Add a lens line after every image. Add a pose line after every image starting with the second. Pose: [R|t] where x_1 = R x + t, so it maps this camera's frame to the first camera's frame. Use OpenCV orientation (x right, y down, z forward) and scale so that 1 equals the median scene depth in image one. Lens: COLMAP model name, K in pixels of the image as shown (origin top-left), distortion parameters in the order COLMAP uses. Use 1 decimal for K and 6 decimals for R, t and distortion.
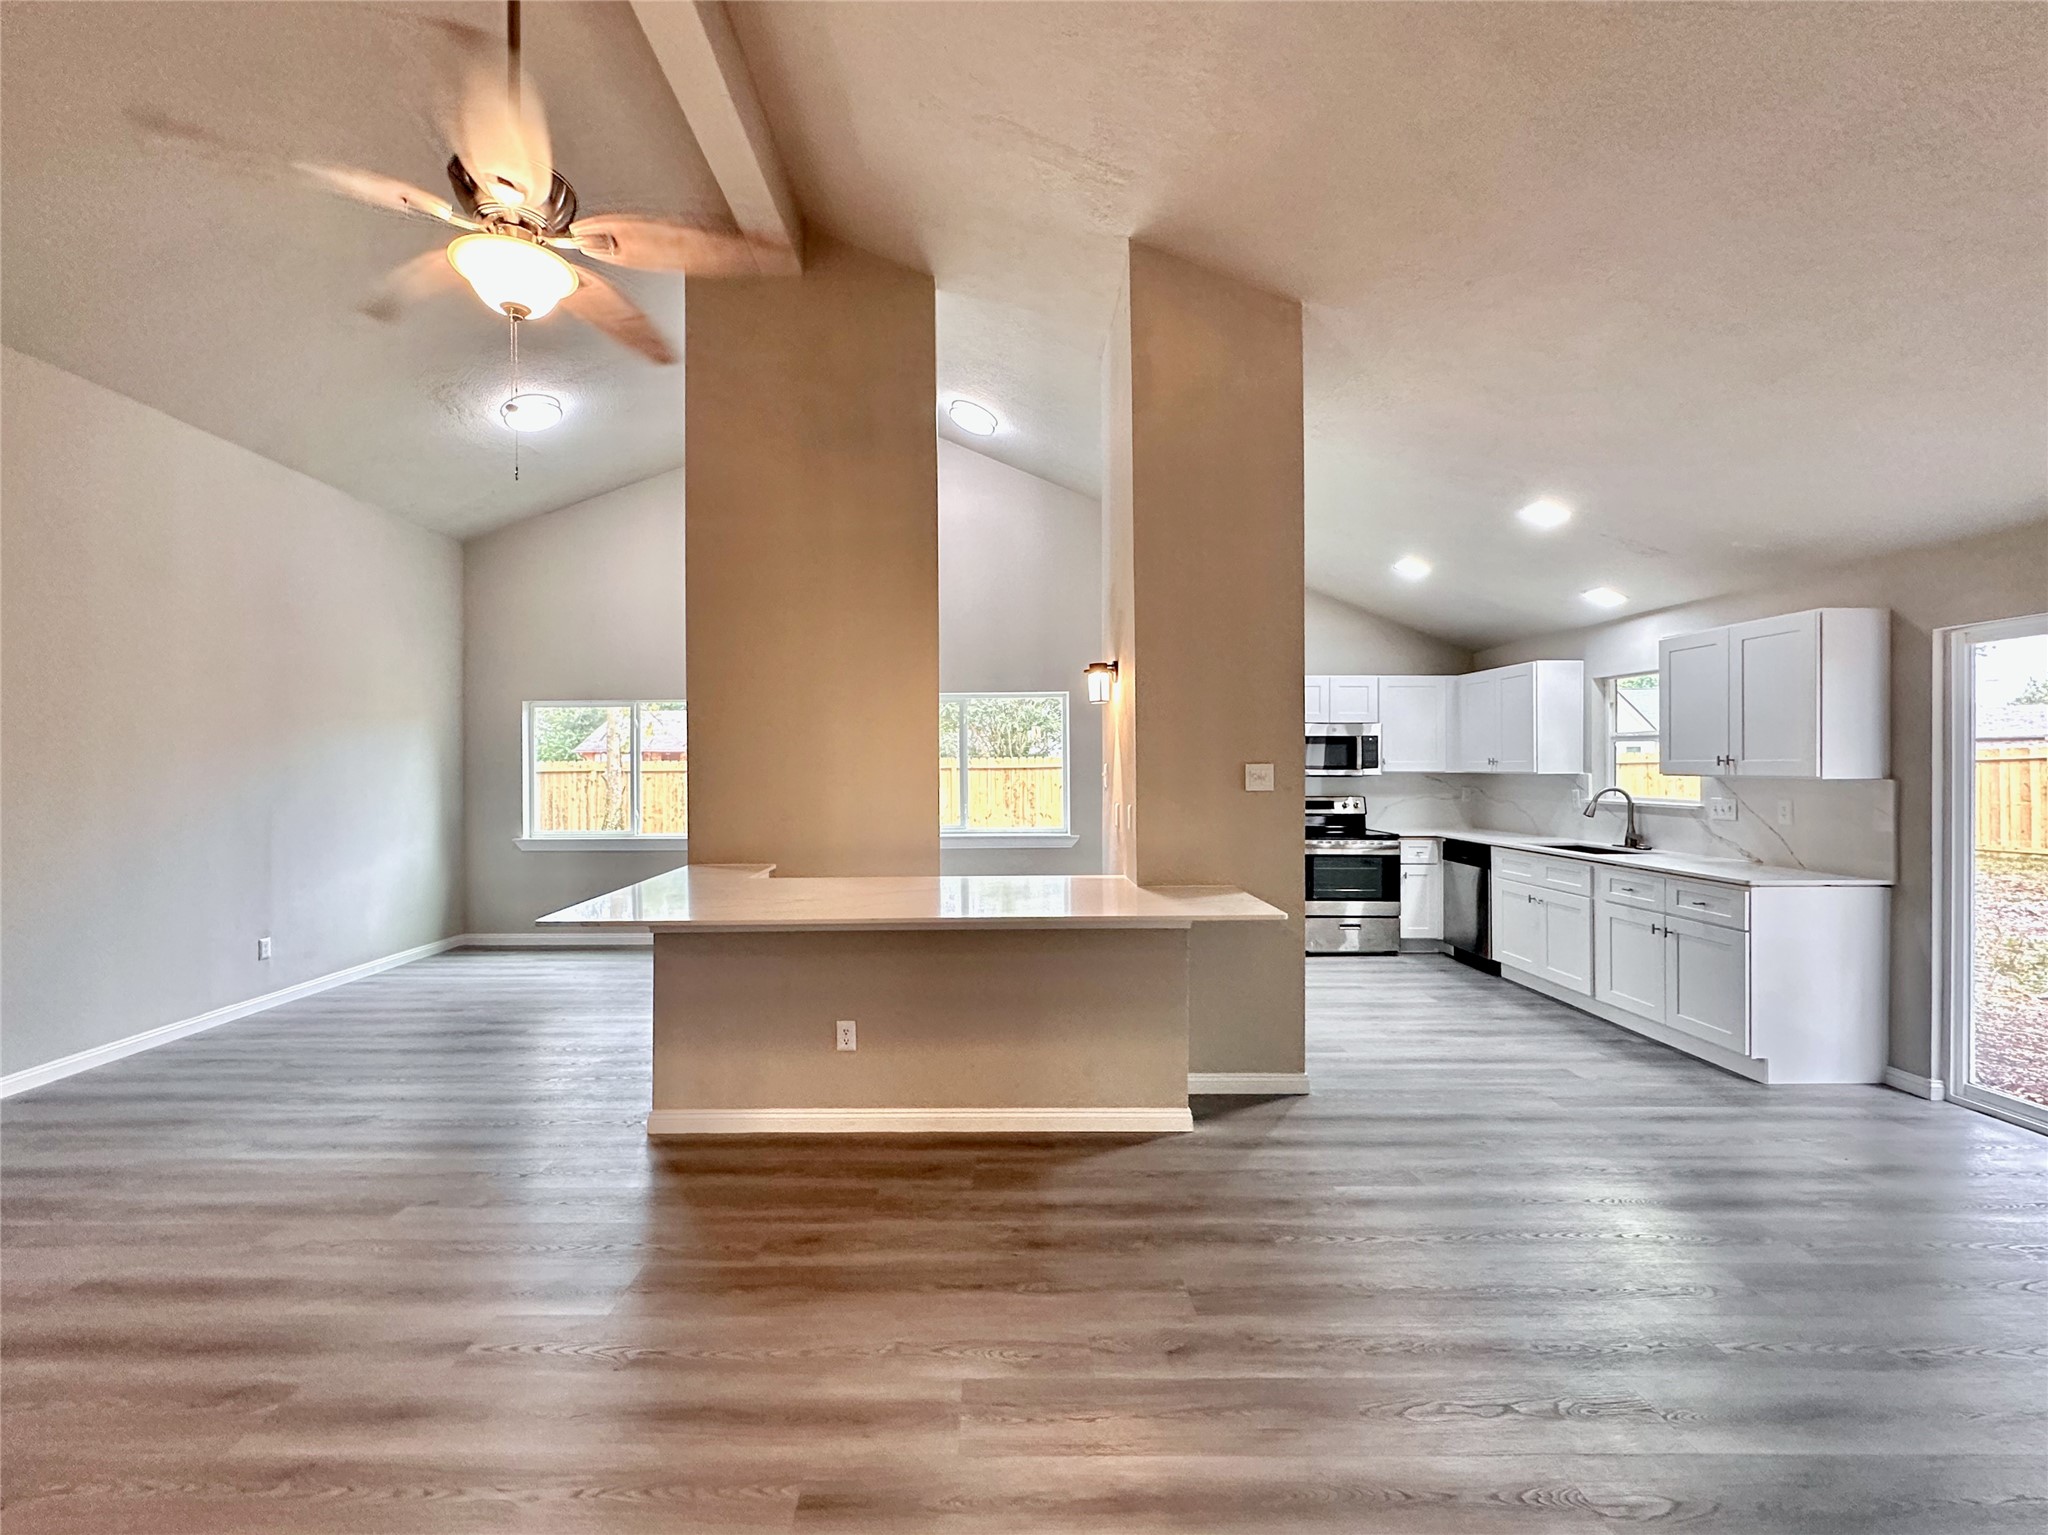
lens RADIAL K [[863.9, 0, 986.1], [0, 863.9, 763.1], [0, 0, 1]] dist [-0.001005, 0.000344]
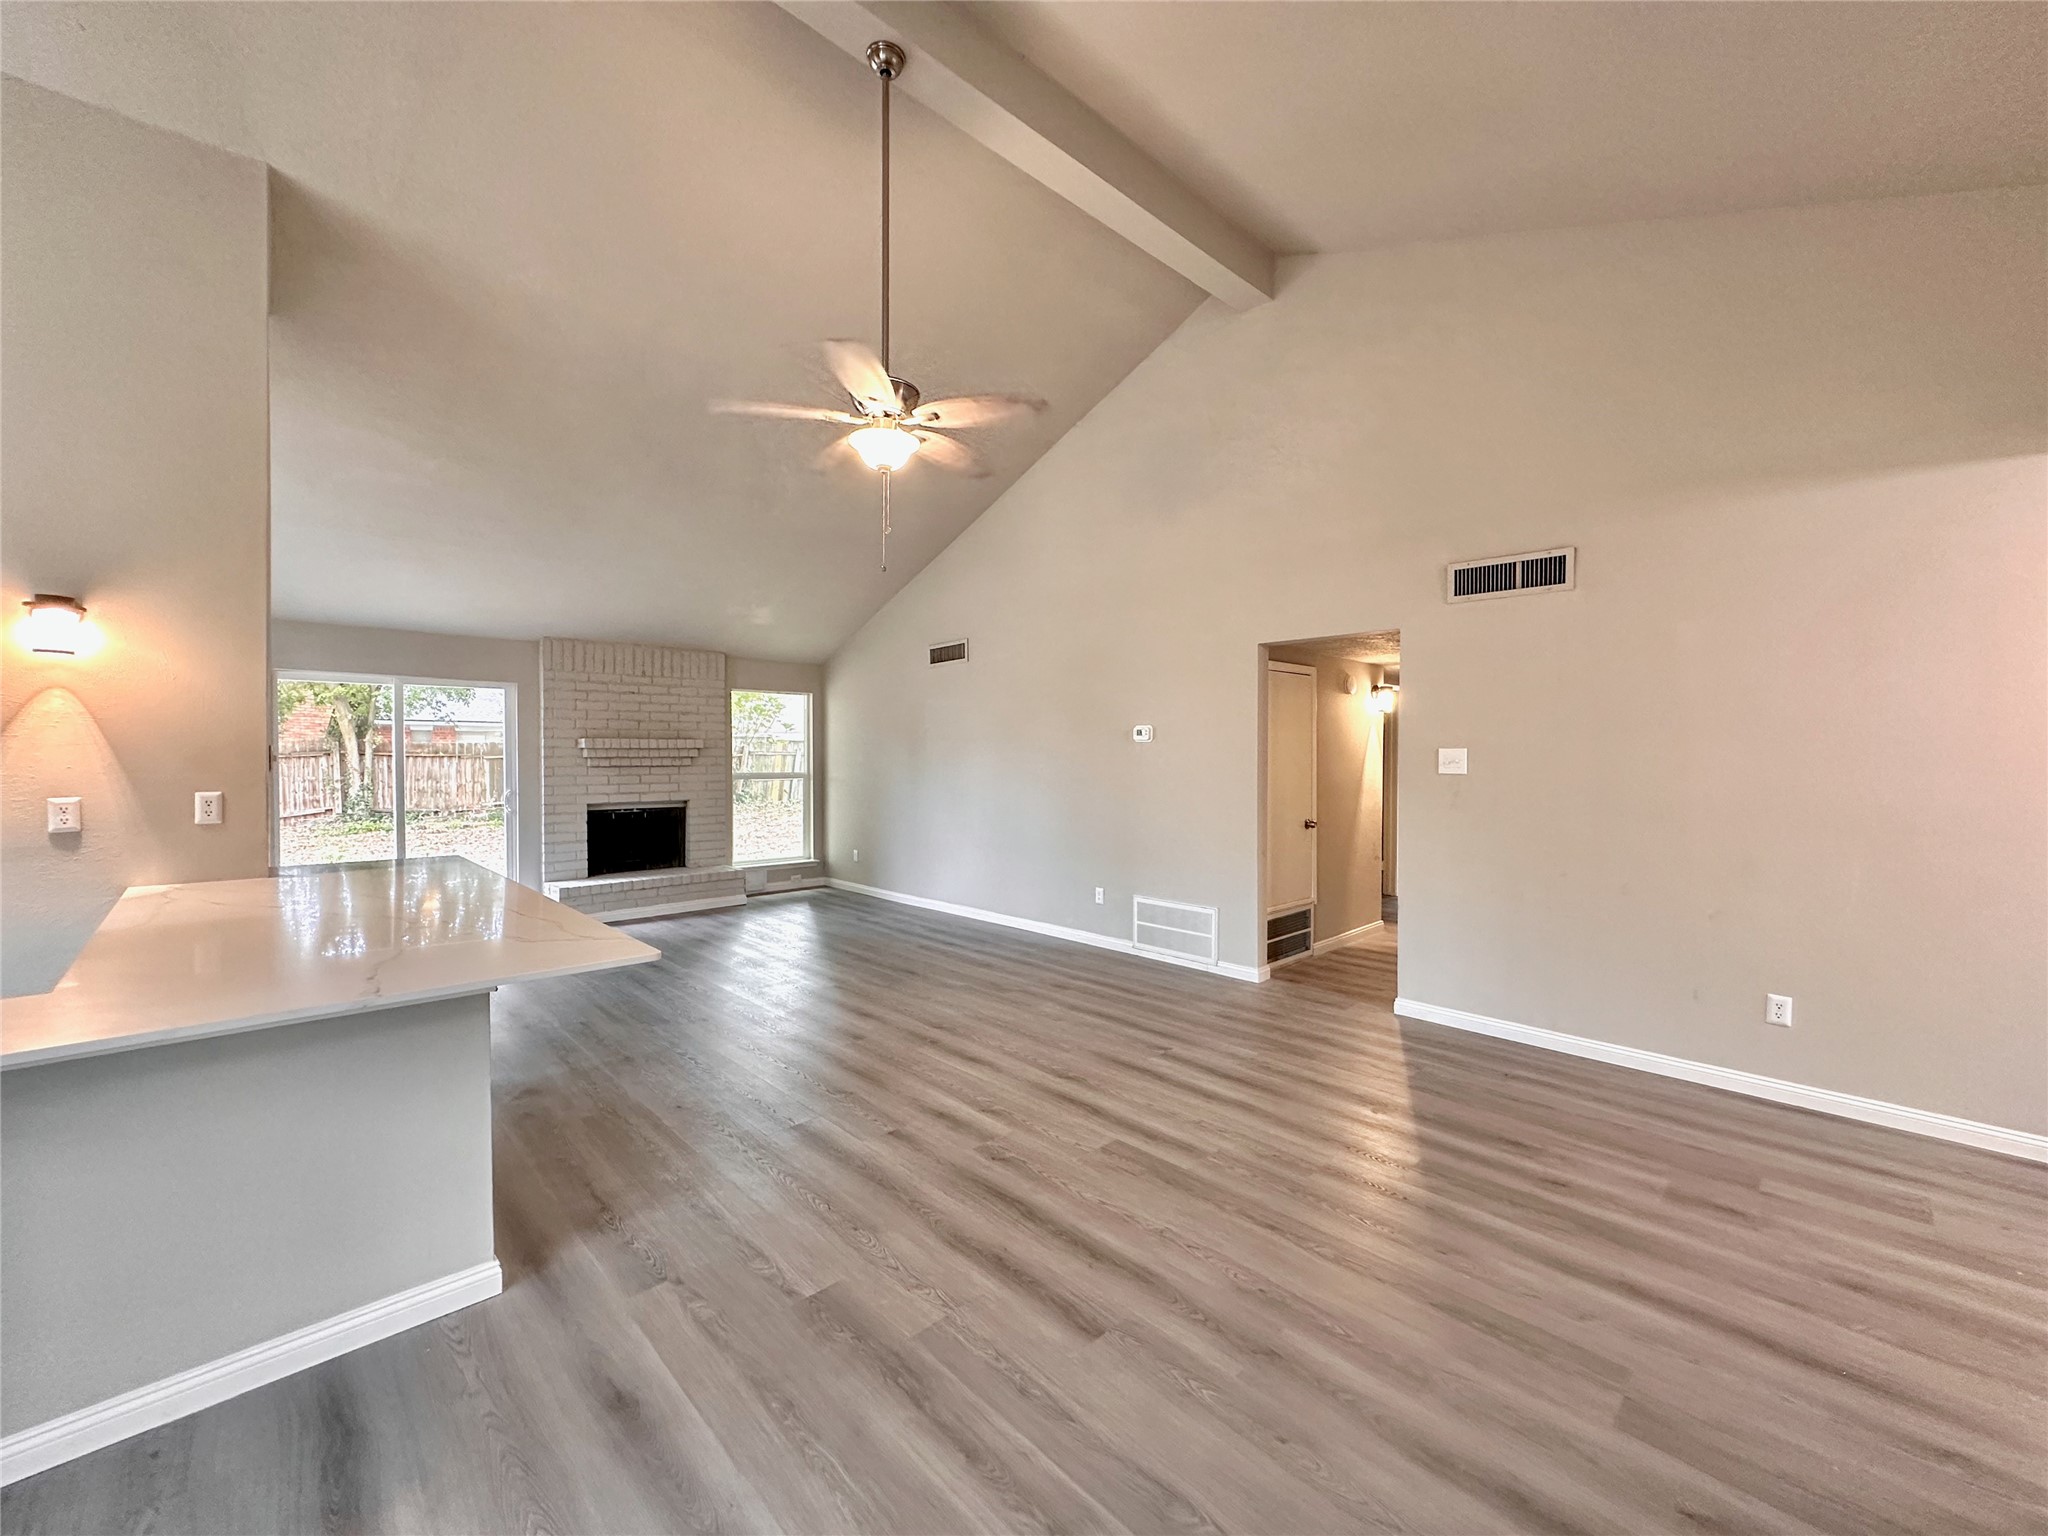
lens RADIAL K [[815.3, 0, 1019.1], [0, 815.3, 767.0], [0, 0, 1]] dist [-0.000941, -0.000122]
pose [[-0.690964, -0.008664, 0.722837, -0.706182], [-0.001091, 0.999940, 0.010943, 0.010678], [-0.722888, 0.006773, -0.690932, 0.722463]]
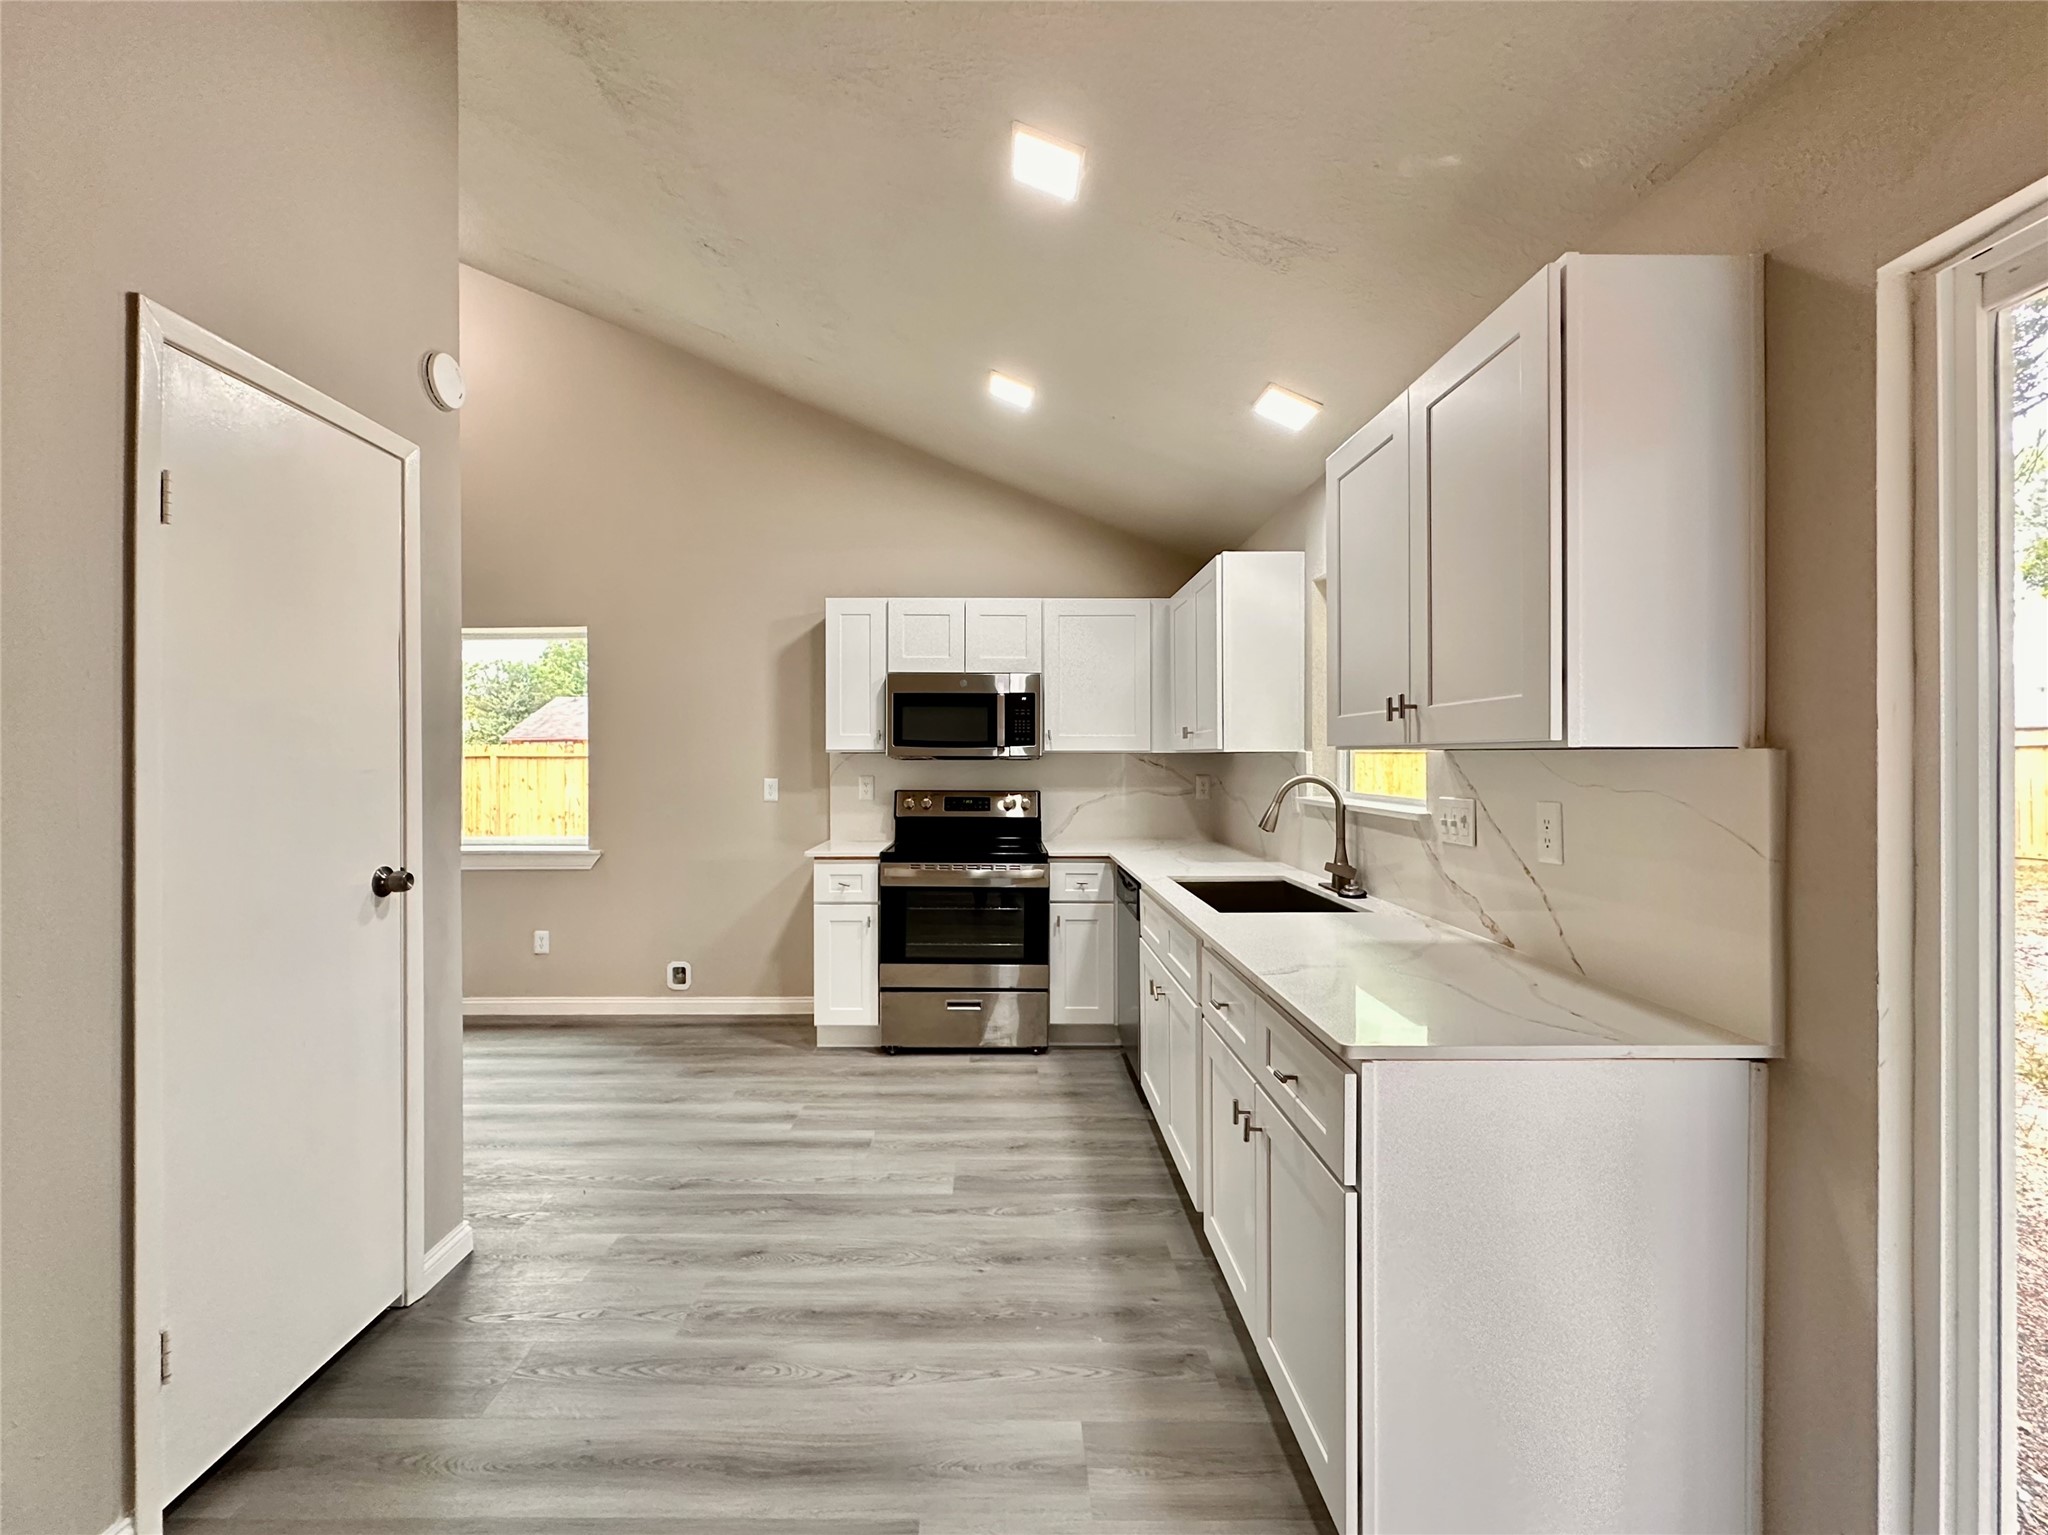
lens RADIAL K [[874.0, 0, 990.7], [0, 874.0, 755.6], [0, 0, 1]] dist [-0.001702, -0.000343]
pose [[0.999999, 0.000758, 0.001470, 0.534744], [-0.000761, 0.999999, 0.001412, 0.015752], [-0.001469, -0.001413, 0.999998, 0.472723]]
